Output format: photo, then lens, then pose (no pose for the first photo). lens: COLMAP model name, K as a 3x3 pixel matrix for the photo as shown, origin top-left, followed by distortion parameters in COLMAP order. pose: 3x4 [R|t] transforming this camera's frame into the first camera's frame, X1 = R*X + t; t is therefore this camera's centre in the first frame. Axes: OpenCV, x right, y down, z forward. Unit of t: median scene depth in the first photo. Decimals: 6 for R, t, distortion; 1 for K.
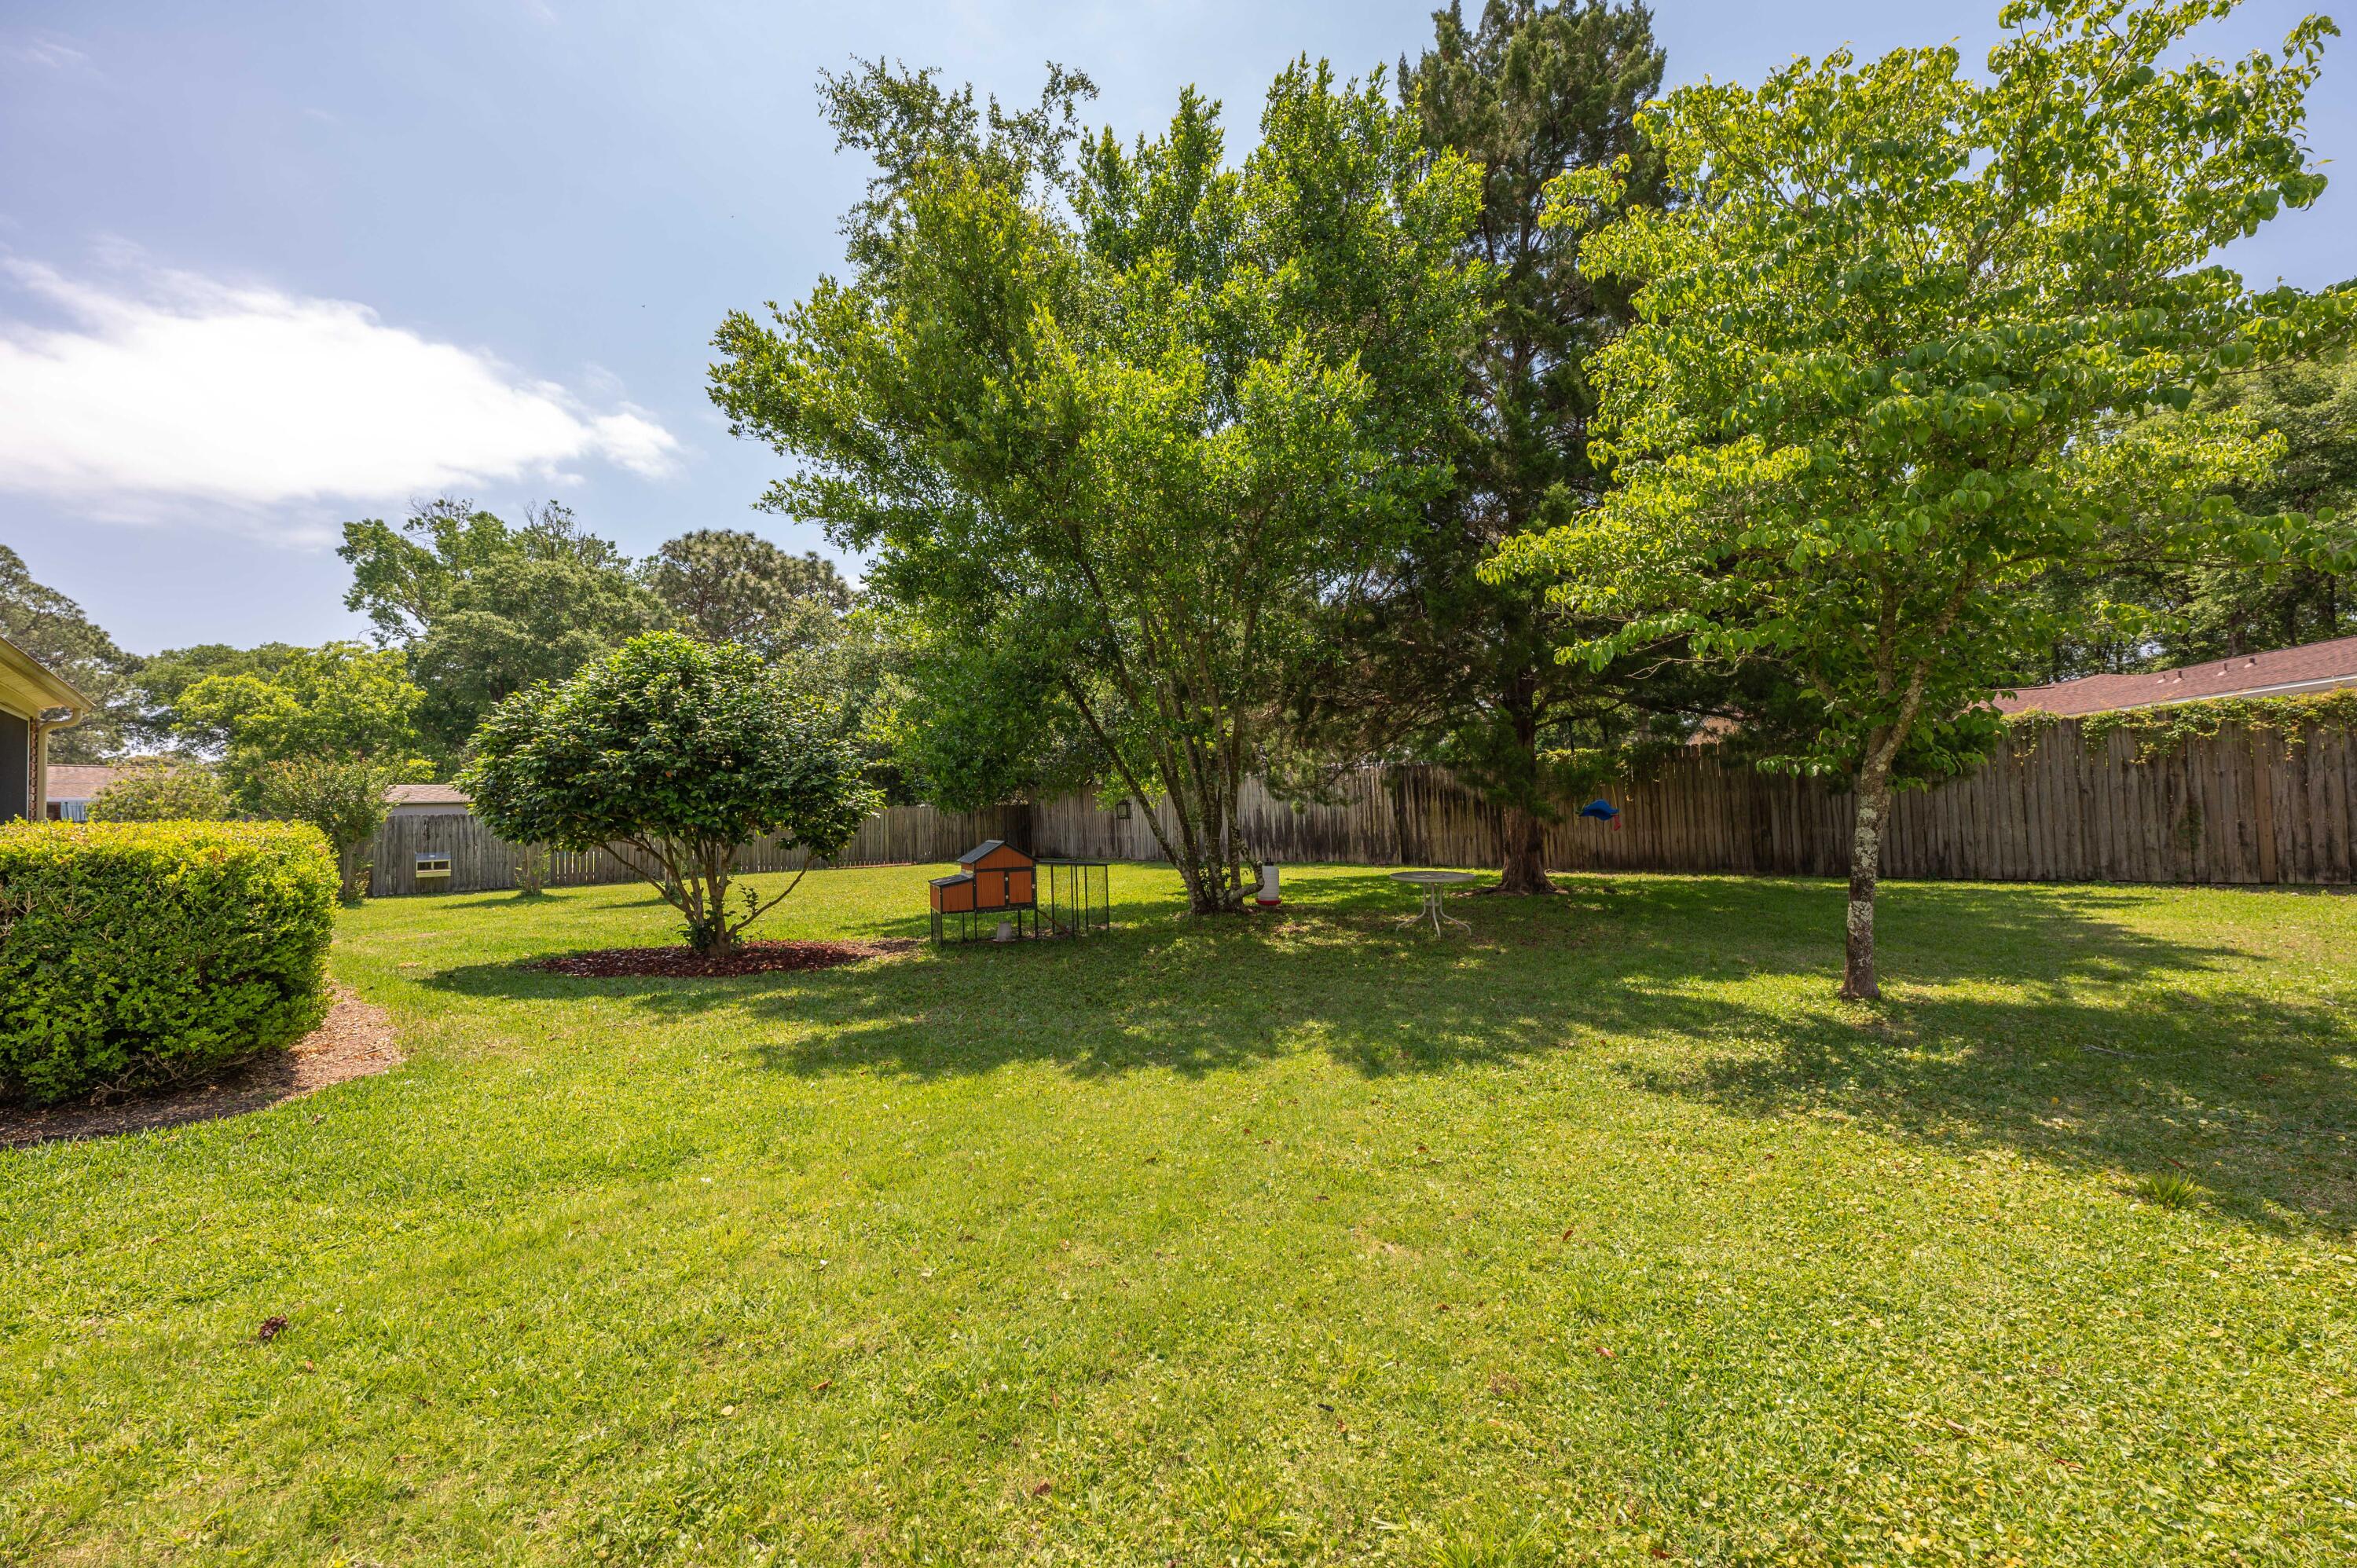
lens RADIAL K [[945.9, 0, 1182.7], [0, 945.9, 784.4], [0, 0, 1]] dist [-0.001548, -0.000013]
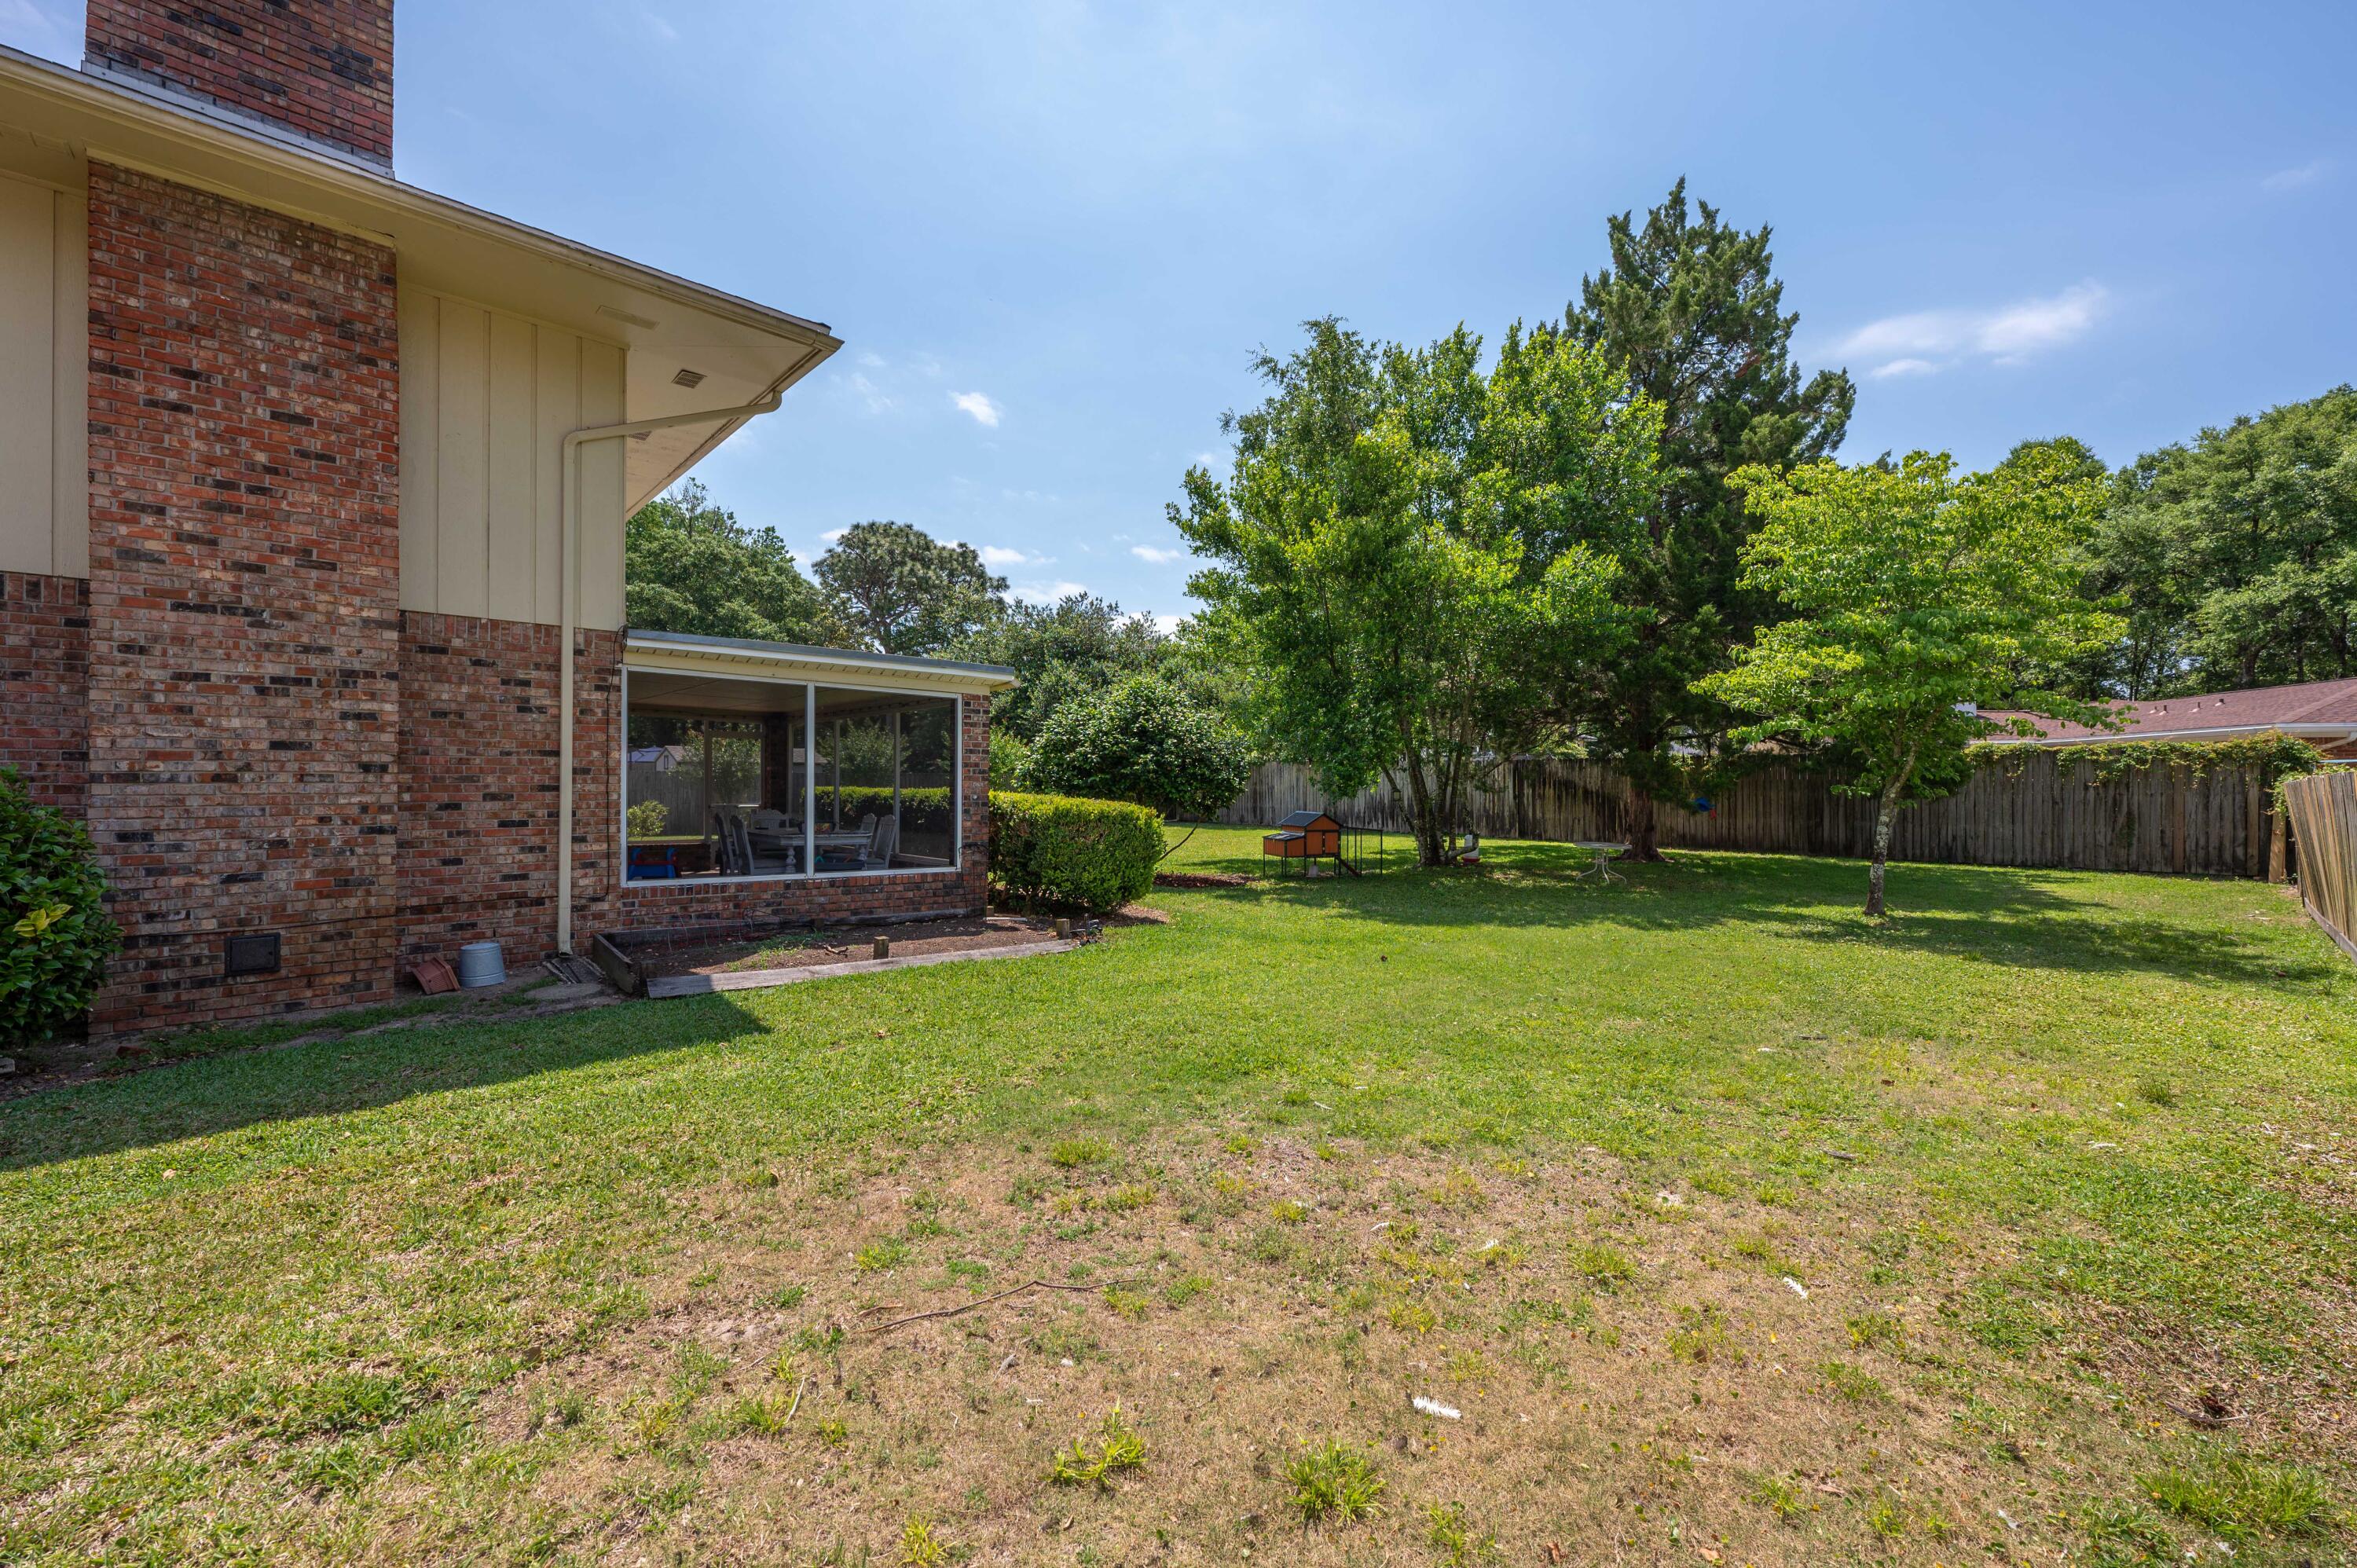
lens RADIAL K [[945.9, 0, 1180.8], [0, 945.9, 782.6], [0, 0, 1]] dist [-0.001548, -0.000013]
pose [[0.998846, 0.035546, -0.032282, -0.310439], [-0.034464, 0.998845, 0.033494, -0.026936], [0.033435, -0.032343, 0.998917, -0.464056]]
